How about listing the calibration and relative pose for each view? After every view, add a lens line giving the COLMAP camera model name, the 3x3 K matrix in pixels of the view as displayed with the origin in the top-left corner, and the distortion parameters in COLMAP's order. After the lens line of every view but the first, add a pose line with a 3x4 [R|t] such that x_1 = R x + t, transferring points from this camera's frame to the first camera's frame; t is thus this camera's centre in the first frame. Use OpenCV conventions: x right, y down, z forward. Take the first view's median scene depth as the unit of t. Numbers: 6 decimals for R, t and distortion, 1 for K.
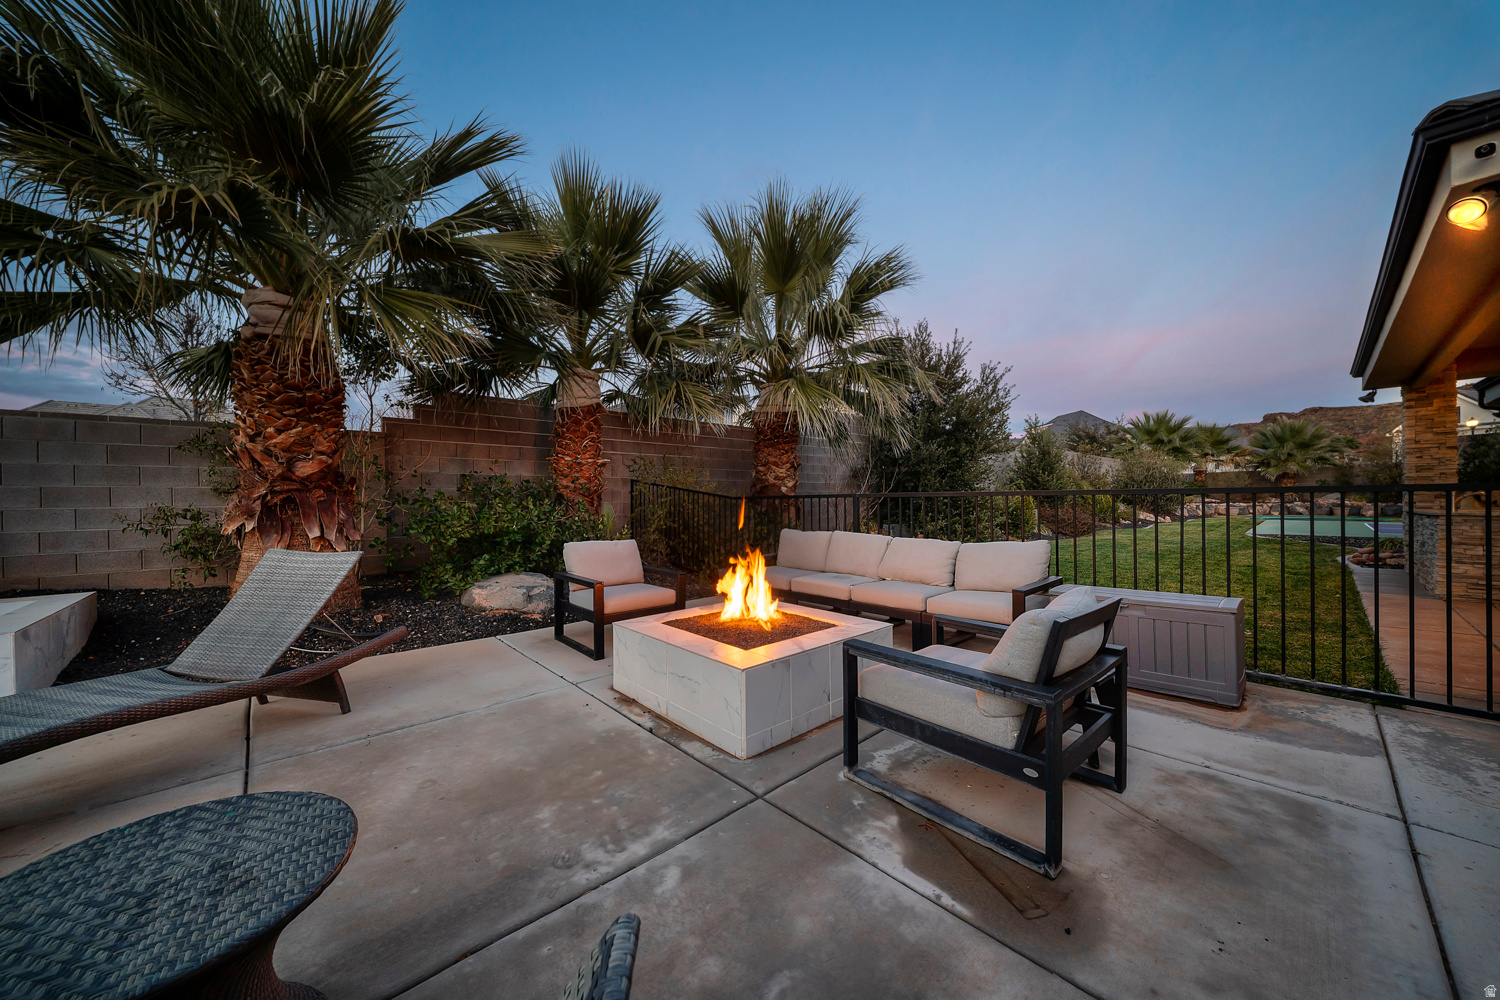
lens RADIAL K [[520.6, 0, 746.7], [0, 520.6, 499.4], [0, 0, 1]] dist [0.001486, -0.003220]
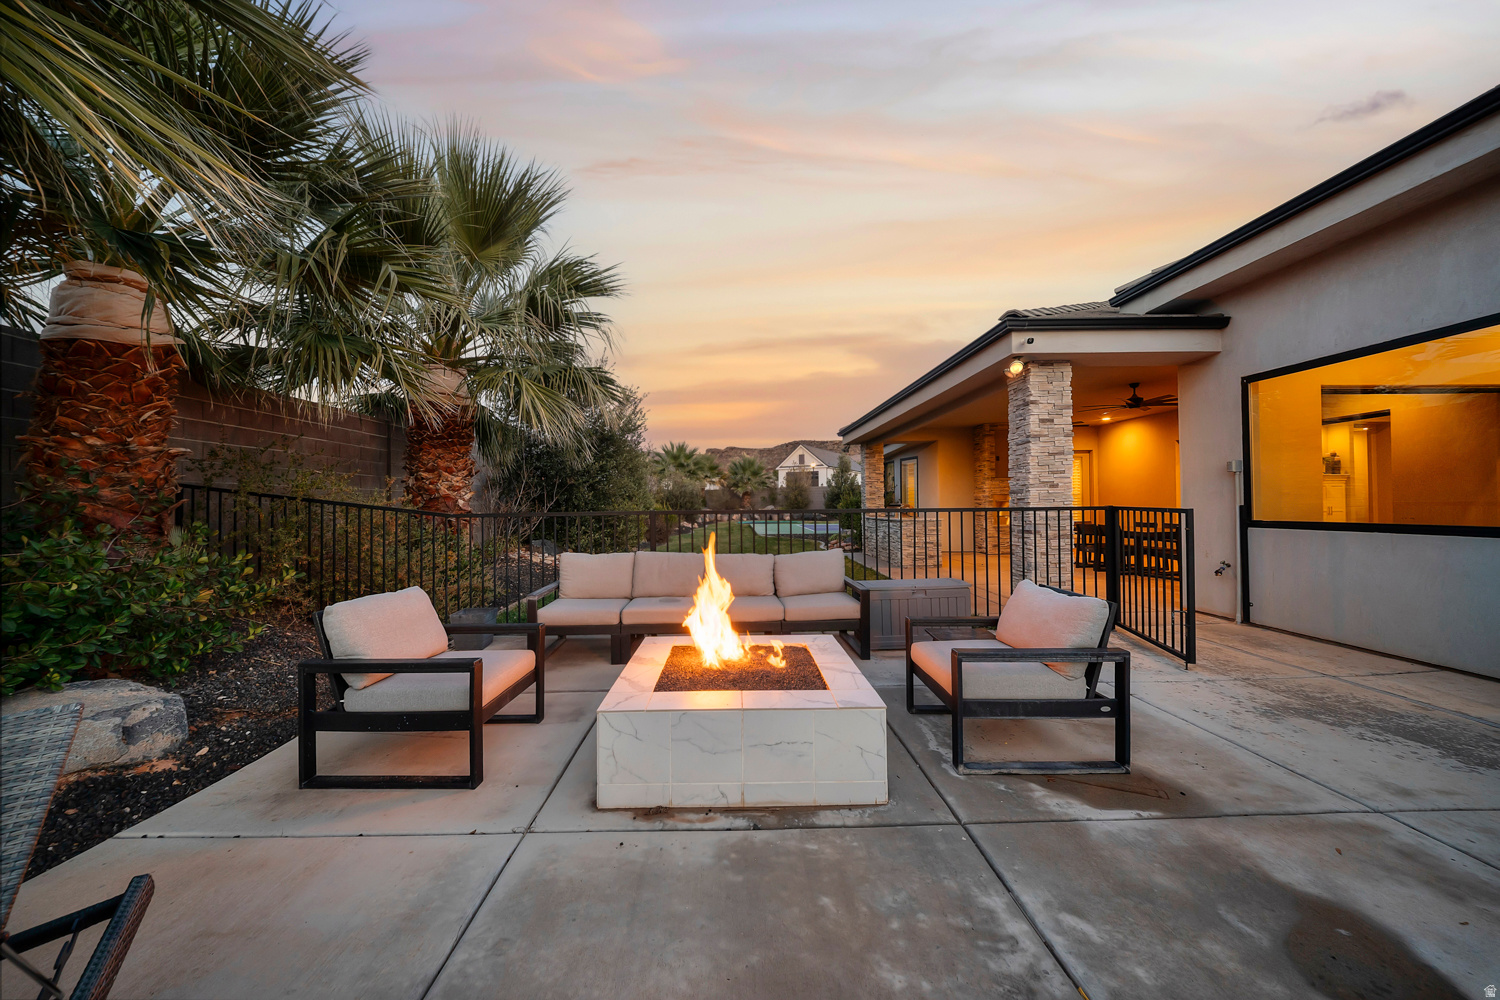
lens RADIAL K [[520.6, 0, 746.7], [0, 520.6, 499.4], [0, 0, 1]] dist [0.001486, -0.003220]
pose [[0.656219, 0.012075, 0.754474, -0.713746], [0.002592, 0.999830, -0.018256, -0.025906], [-0.754566, 0.013936, 0.656076, 0.454703]]
